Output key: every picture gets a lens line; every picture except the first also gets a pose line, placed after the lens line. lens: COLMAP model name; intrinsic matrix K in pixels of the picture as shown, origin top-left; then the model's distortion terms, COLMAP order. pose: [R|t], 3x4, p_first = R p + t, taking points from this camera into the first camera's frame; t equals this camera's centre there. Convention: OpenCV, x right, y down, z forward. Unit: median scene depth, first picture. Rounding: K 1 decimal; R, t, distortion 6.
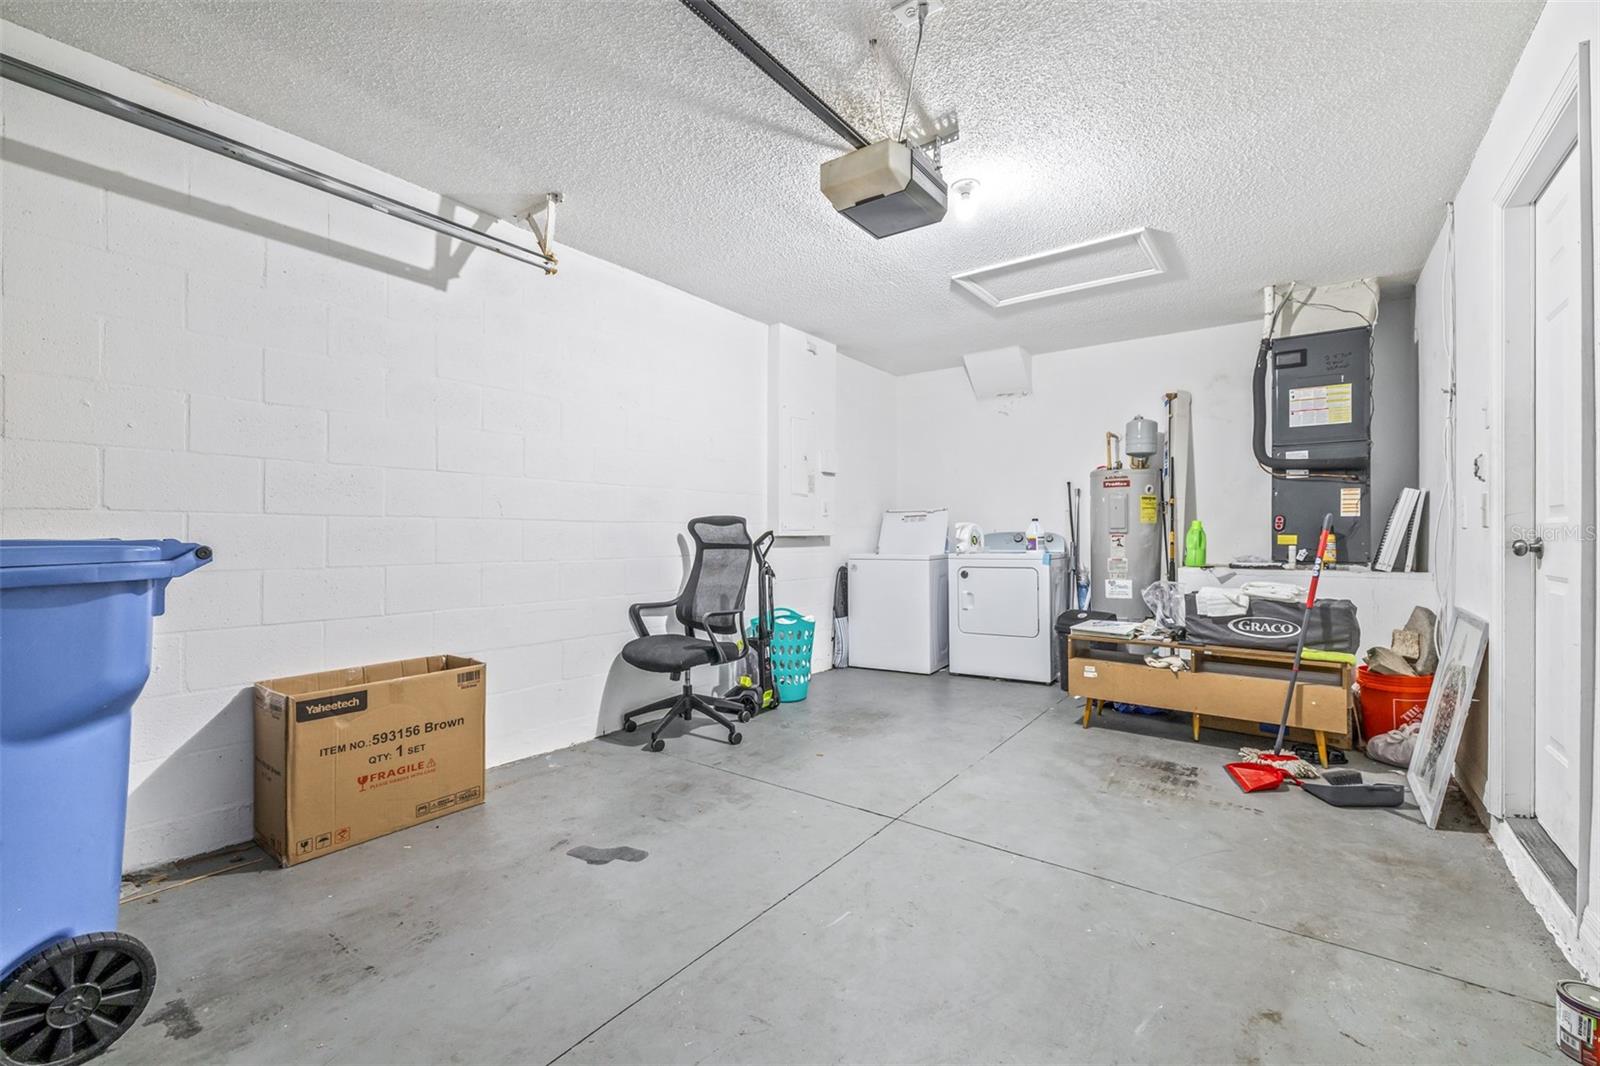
lens RADIAL K [[678.2, 0, 800.0], [0, 678.2, 533.0], [0, 0, 1]] dist [-0.000892, -0.000160]
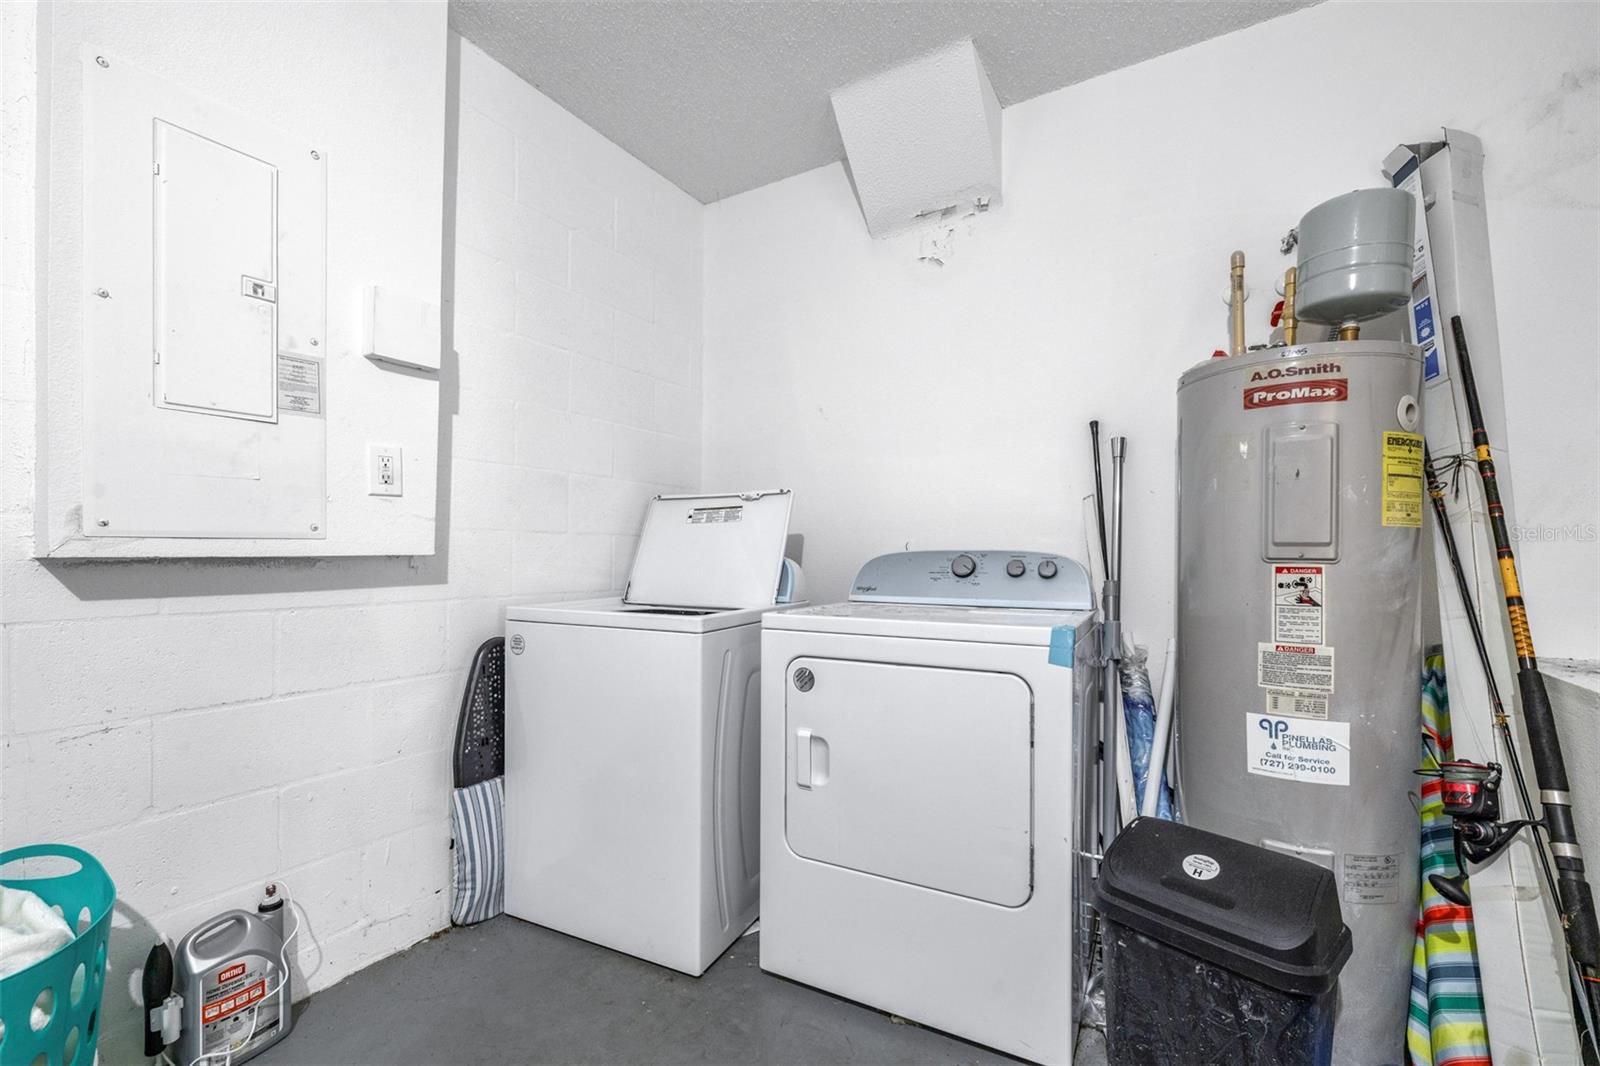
lens RADIAL K [[681.5, 0, 793.2], [0, 681.5, 545.0], [0, 0, 1]] dist [0.001810, 0.000361]
pose [[0.996838, 0.012437, 0.078486, 0.207930], [-0.012194, 0.999919, -0.003565, -0.002434], [-0.078524, 0.002596, 0.996909, 0.663000]]
